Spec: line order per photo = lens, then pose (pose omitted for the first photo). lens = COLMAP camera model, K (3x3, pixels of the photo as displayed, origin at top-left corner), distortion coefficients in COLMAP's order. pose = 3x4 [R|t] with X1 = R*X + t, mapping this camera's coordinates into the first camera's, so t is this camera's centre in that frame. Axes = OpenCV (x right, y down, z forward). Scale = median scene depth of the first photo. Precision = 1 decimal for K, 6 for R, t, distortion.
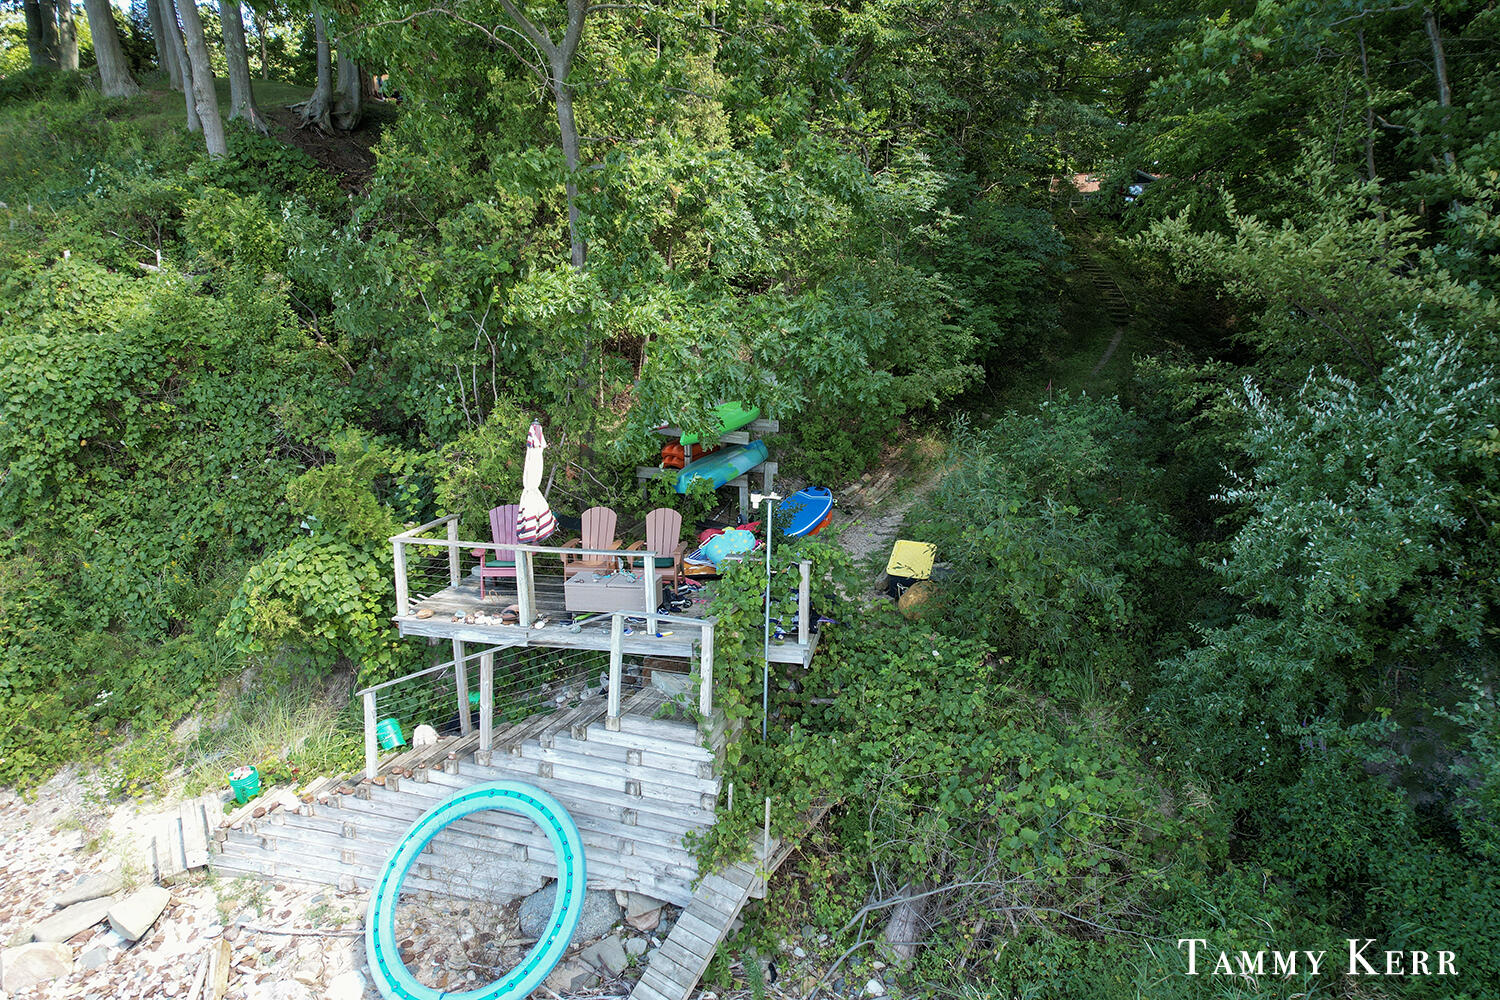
lens RADIAL K [[965.3, 0, 750.0], [0, 965.3, 500.0], [0, 0, 1]] dist [-0.095153, 0.115033]
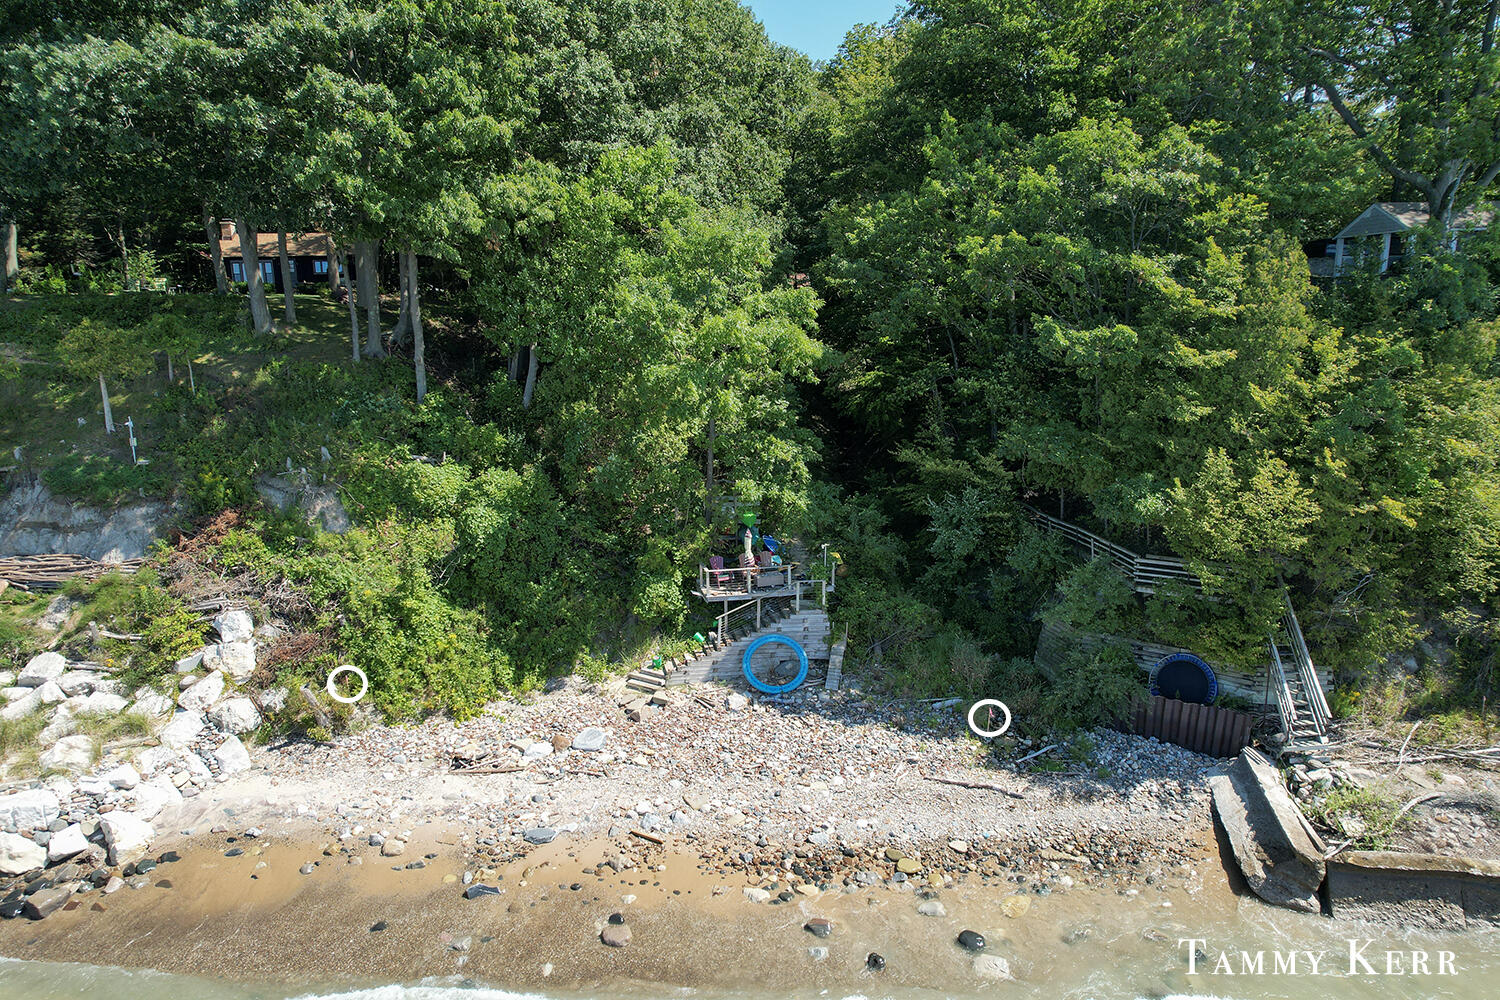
lens RADIAL K [[948.9, 0, 750.0], [0, 948.9, 500.0], [0, 0, 1]] dist [-0.030864, 0.001578]
pose [[0.903317, -0.094708, 0.418389, -1.481440], [0.092792, 0.995372, 0.024975, -0.249782], [-0.418818, 0.016262, 0.907924, -1.834573]]
